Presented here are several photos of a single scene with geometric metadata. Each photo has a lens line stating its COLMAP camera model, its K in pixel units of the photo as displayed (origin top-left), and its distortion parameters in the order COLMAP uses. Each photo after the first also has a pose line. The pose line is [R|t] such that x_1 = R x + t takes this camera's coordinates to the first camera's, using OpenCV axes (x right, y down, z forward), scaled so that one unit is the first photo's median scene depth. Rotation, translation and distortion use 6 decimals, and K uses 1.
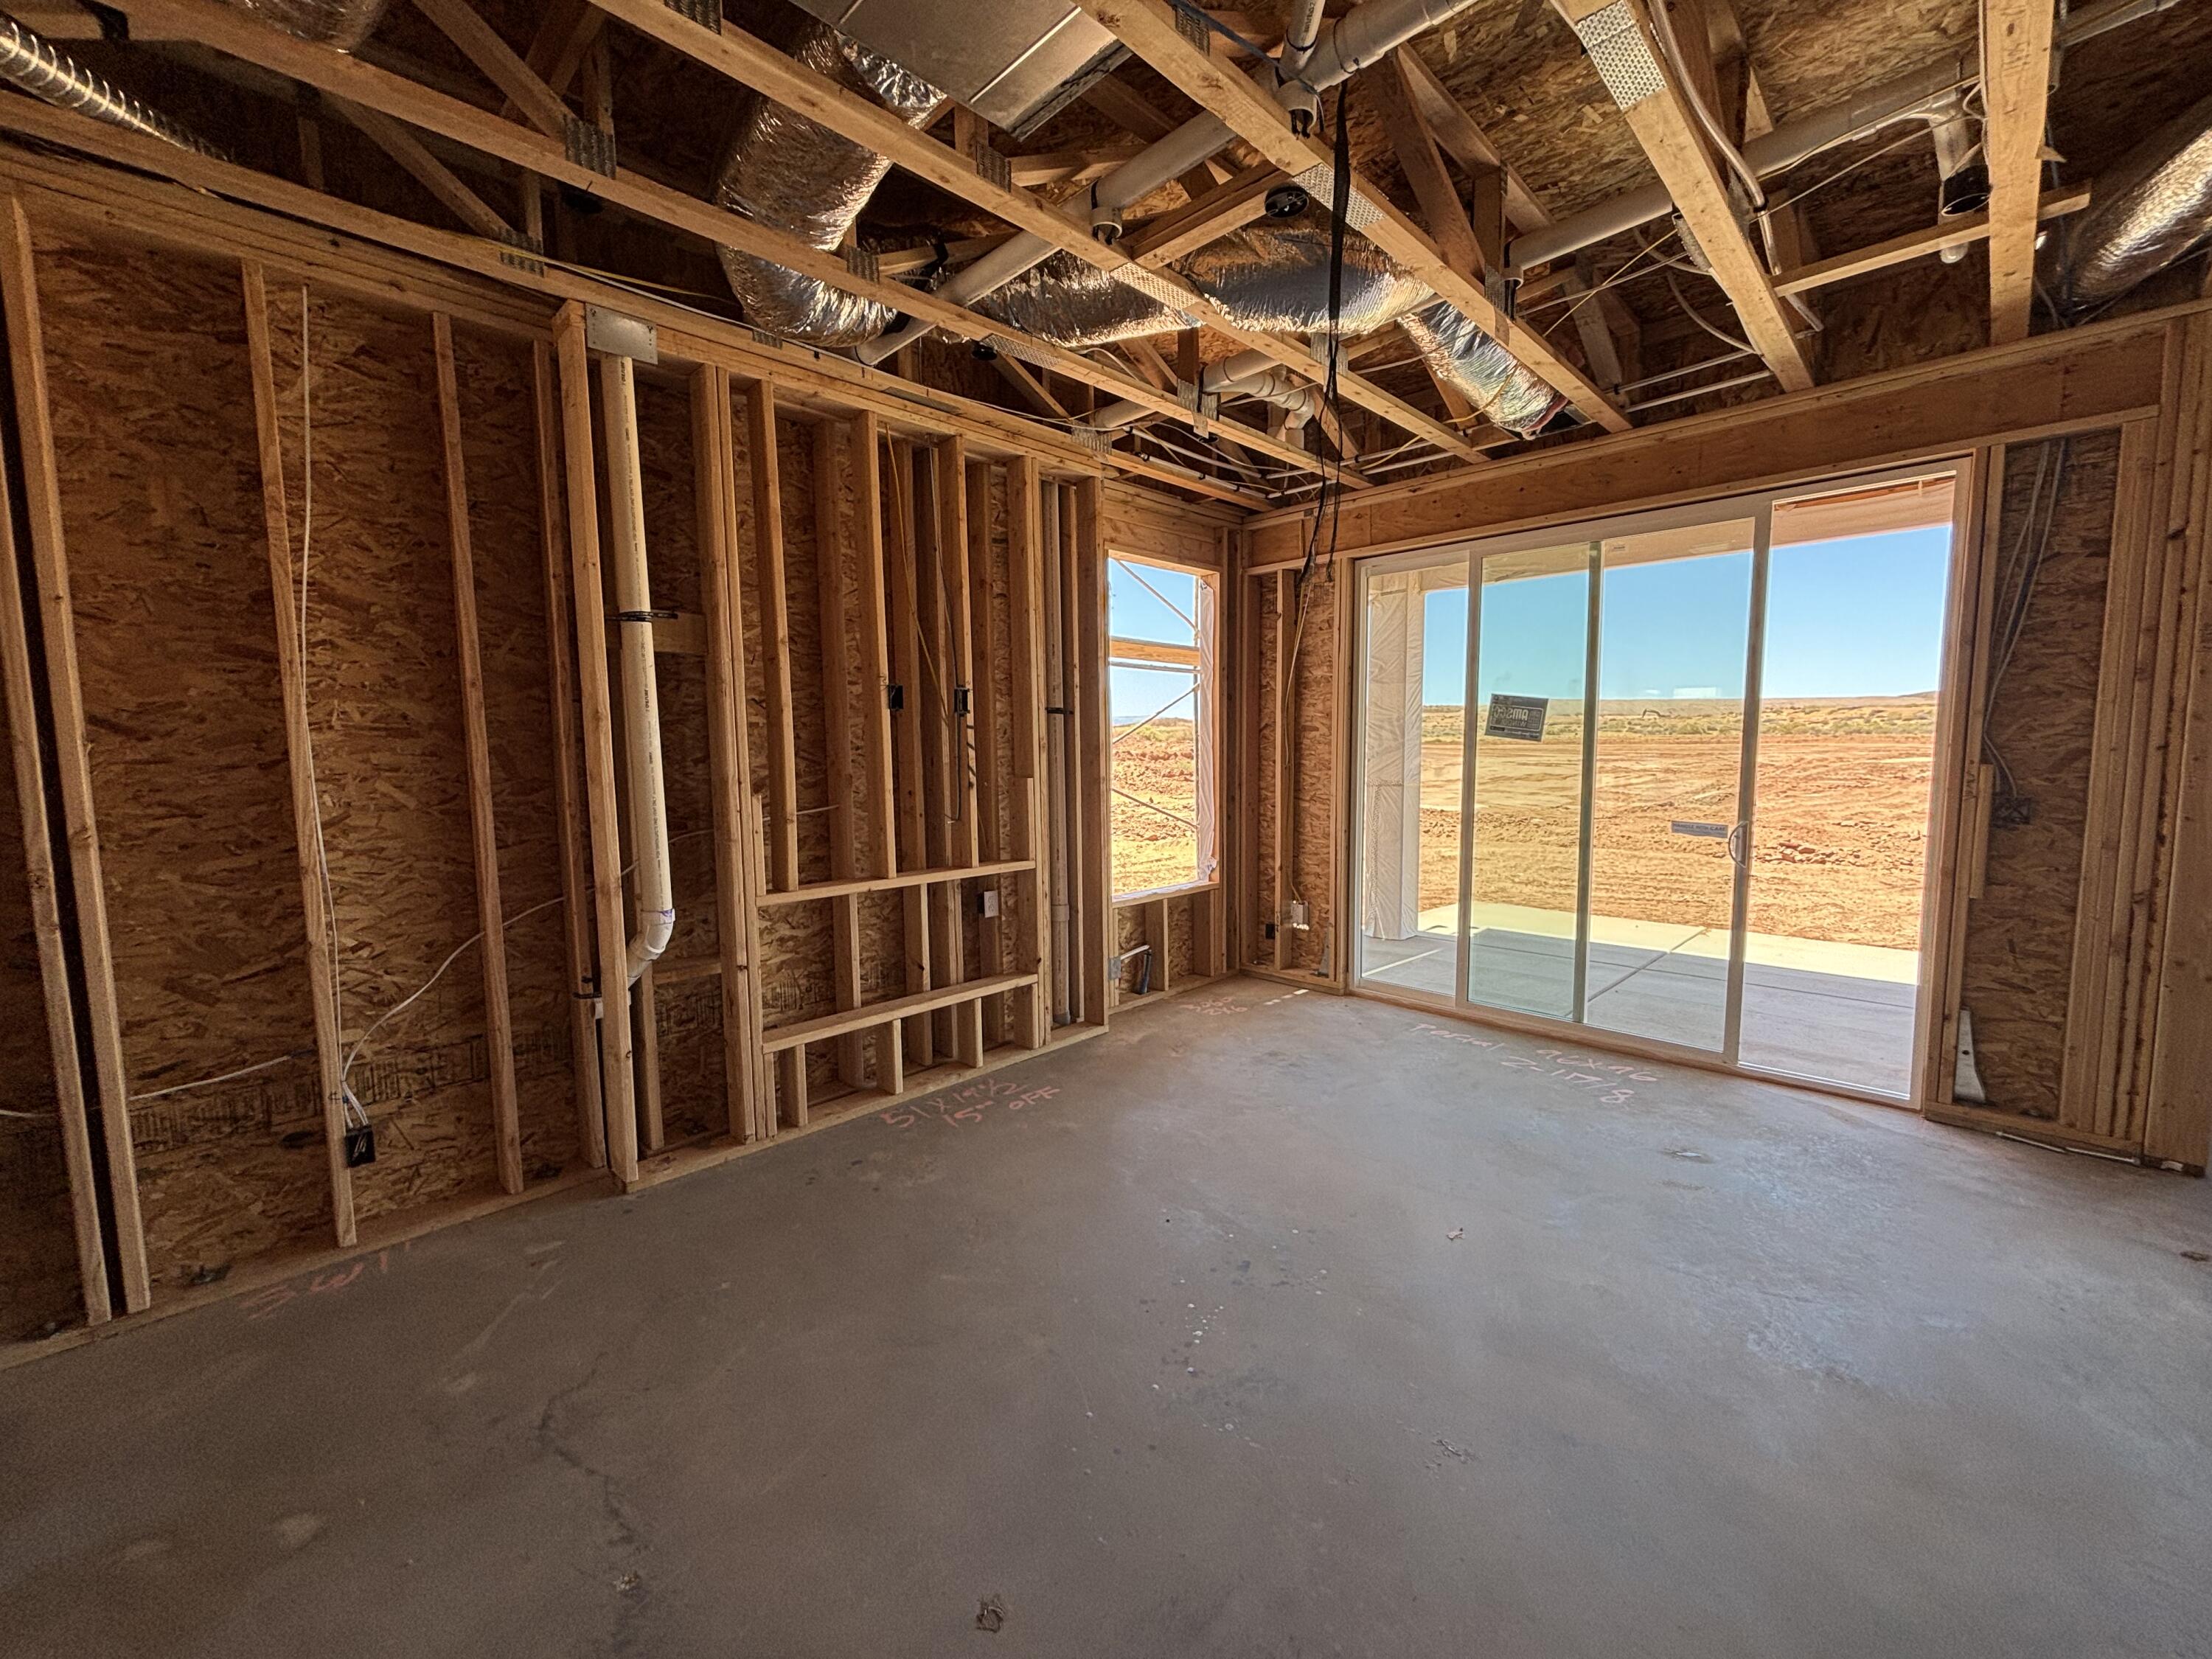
lens RADIAL K [[890.8, 0, 1106.0], [0, 890.8, 829.5], [0, 0, 1]] dist [-0.000171, 0.000214]
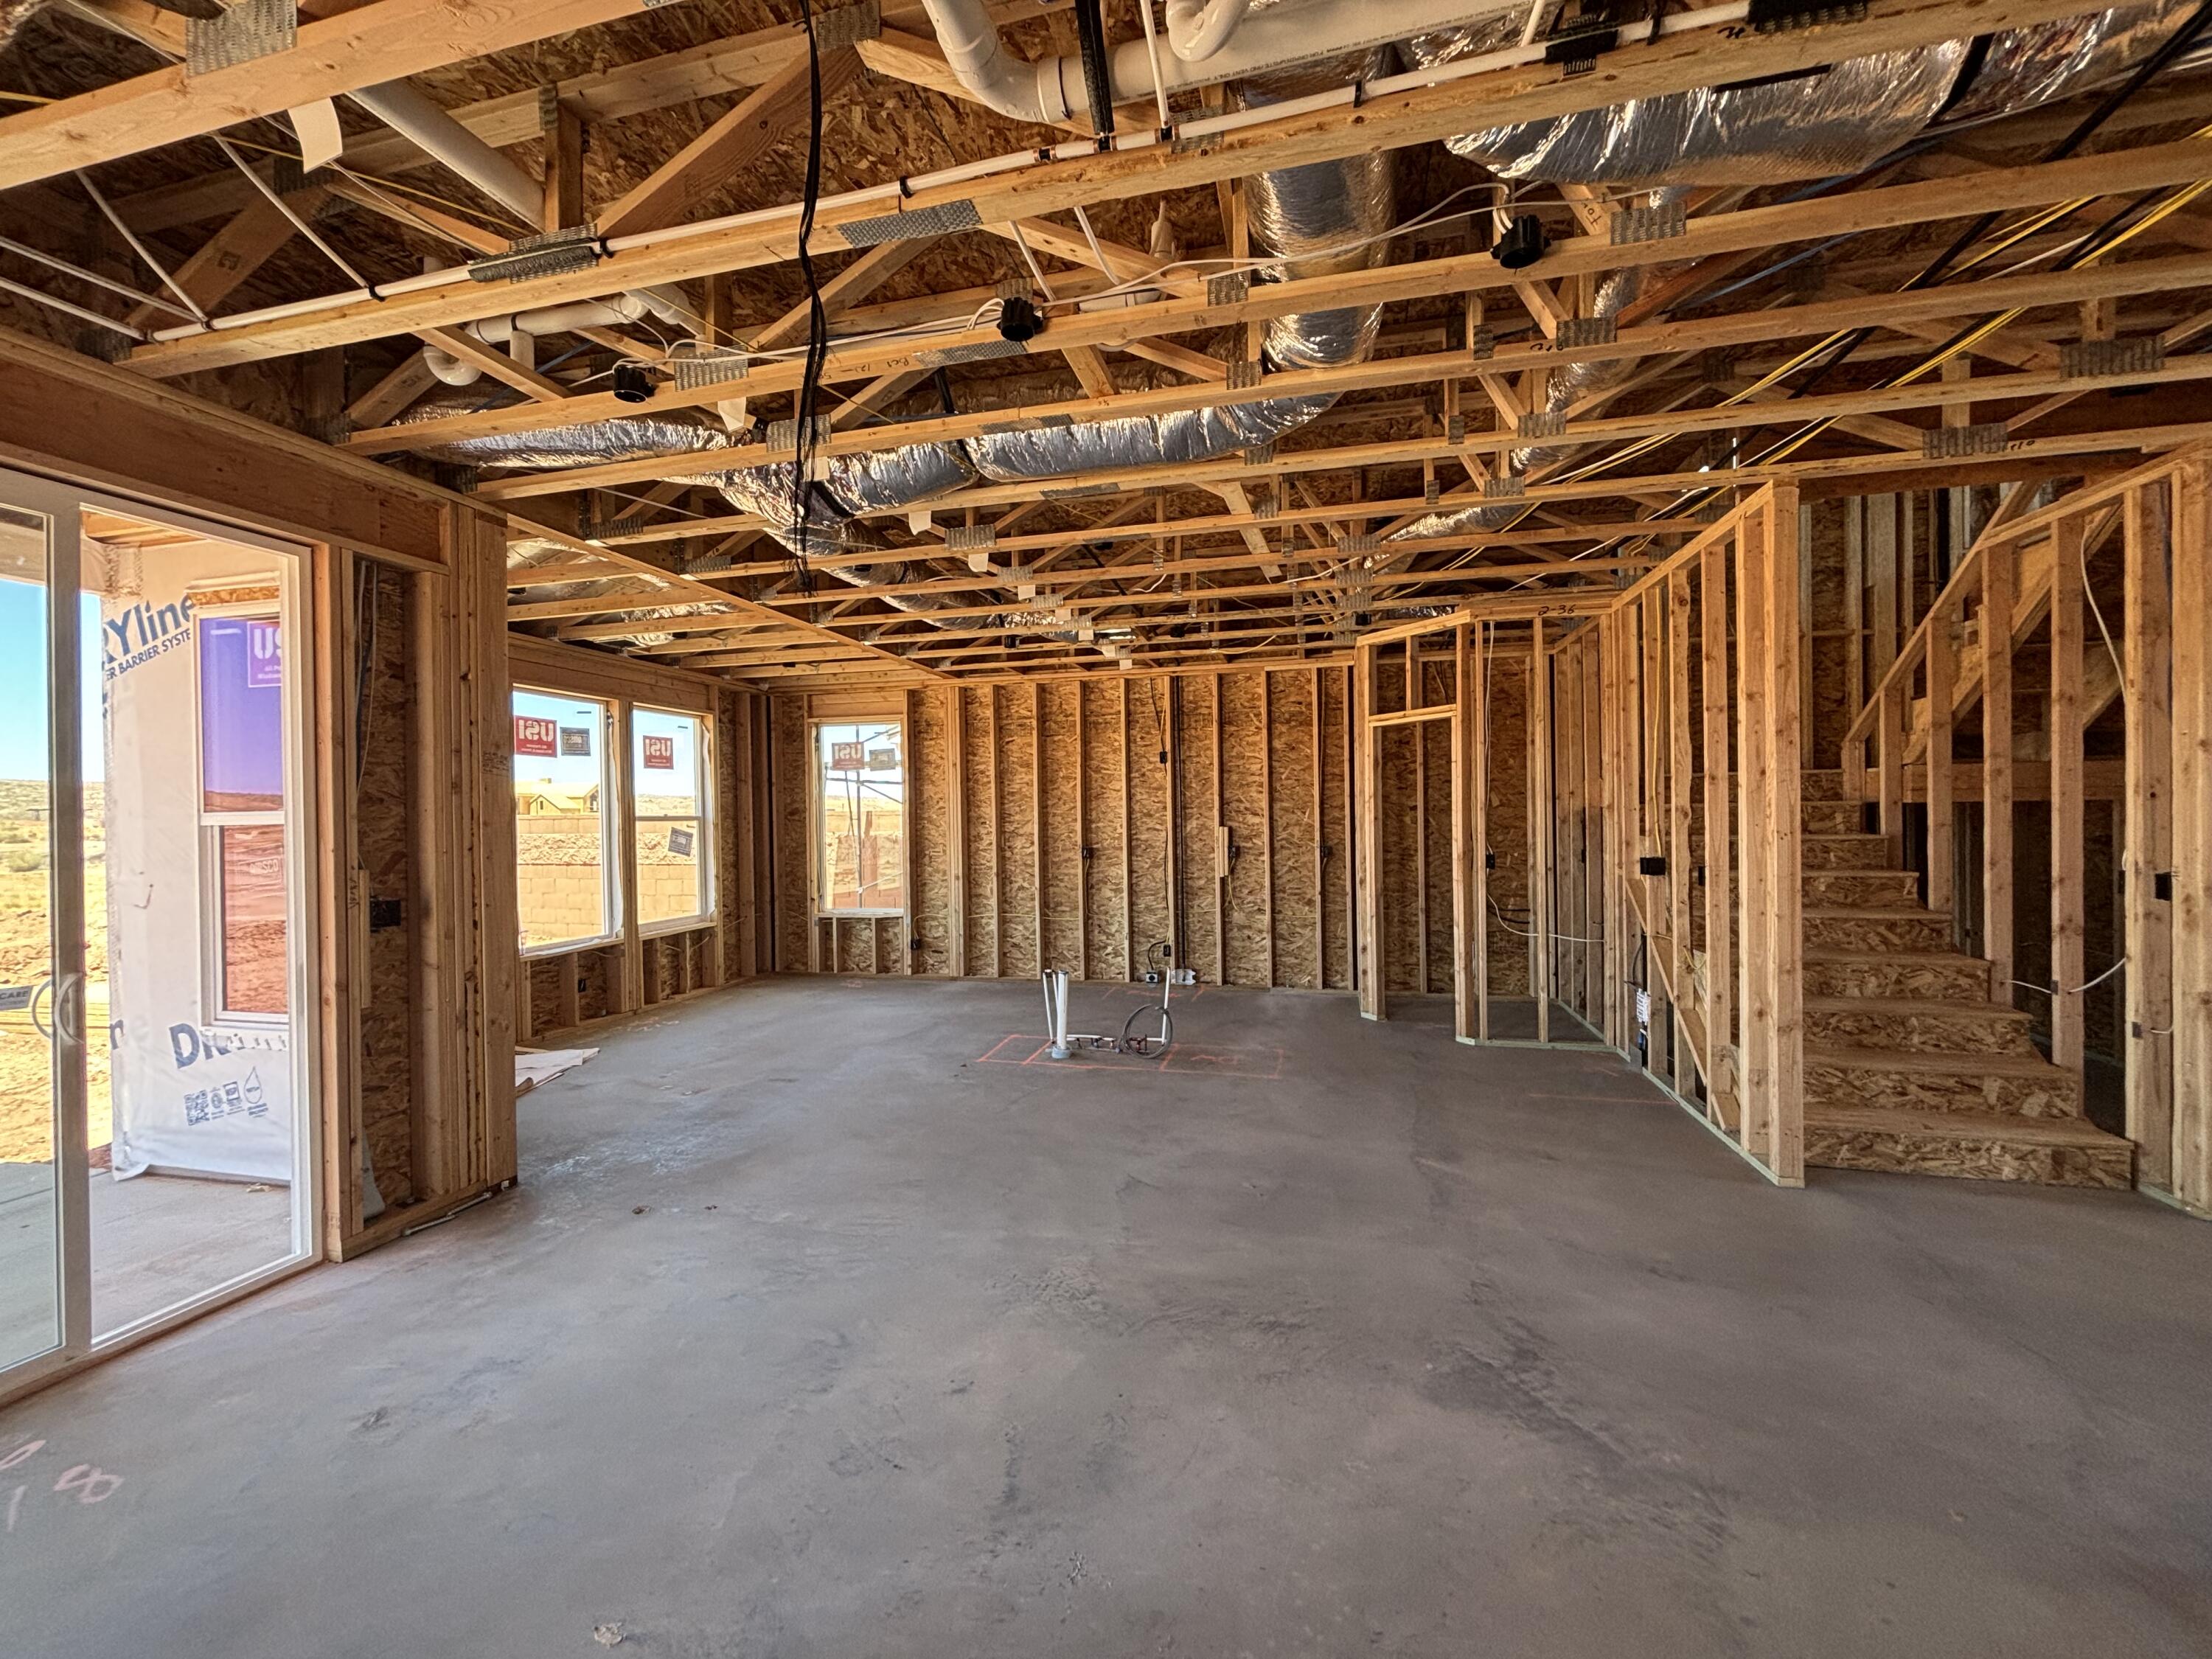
lens RADIAL K [[890.8, 0, 1106.0], [0, 890.8, 829.5], [0, 0, 1]] dist [-0.000171, 0.000214]
pose [[-0.508353, 0.005321, 0.861132, -0.265301], [0.099570, 0.993637, 0.052639, -0.084757], [-0.855373, 0.112502, -0.505649, 0.766779]]
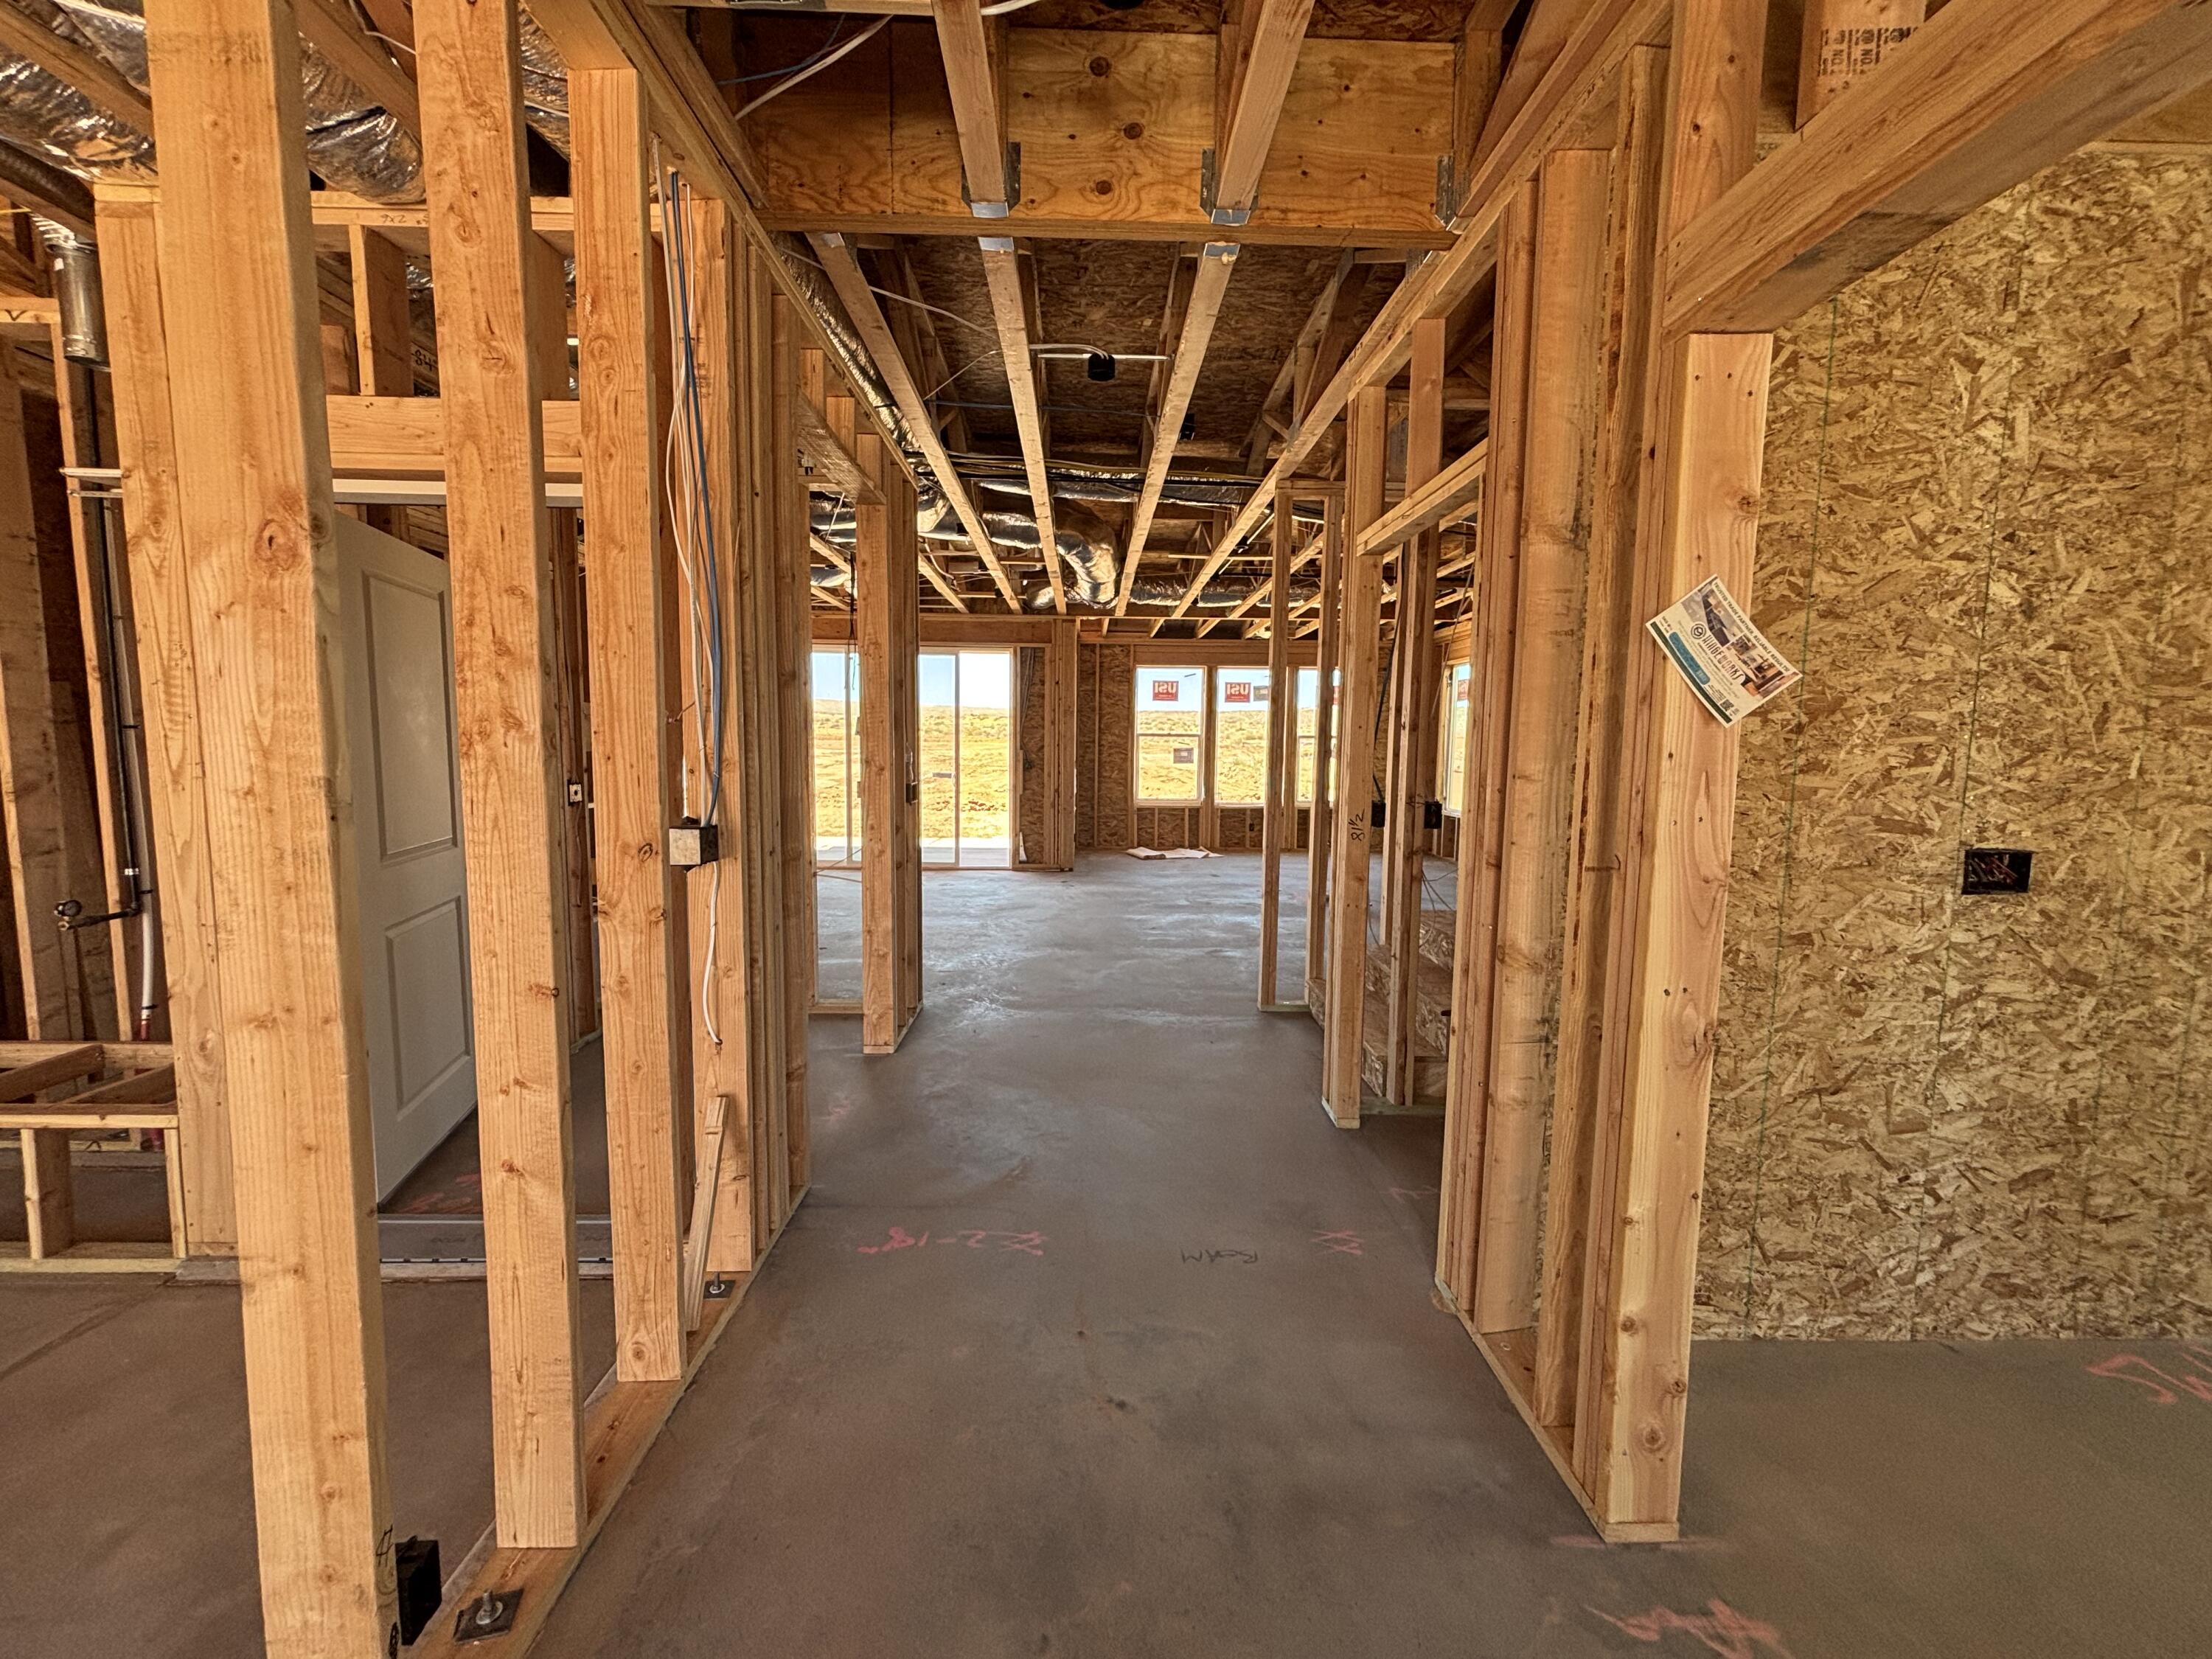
lens RADIAL K [[890.8, 0, 1106.0], [0, 890.8, 829.5], [0, 0, 1]] dist [-0.000171, 0.000214]
pose [[0.697003, -0.050677, 0.715275, -0.989526], [0.049743, 0.998514, 0.022272, 0.142922], [-0.715341, 0.020056, 0.698488, -1.312185]]
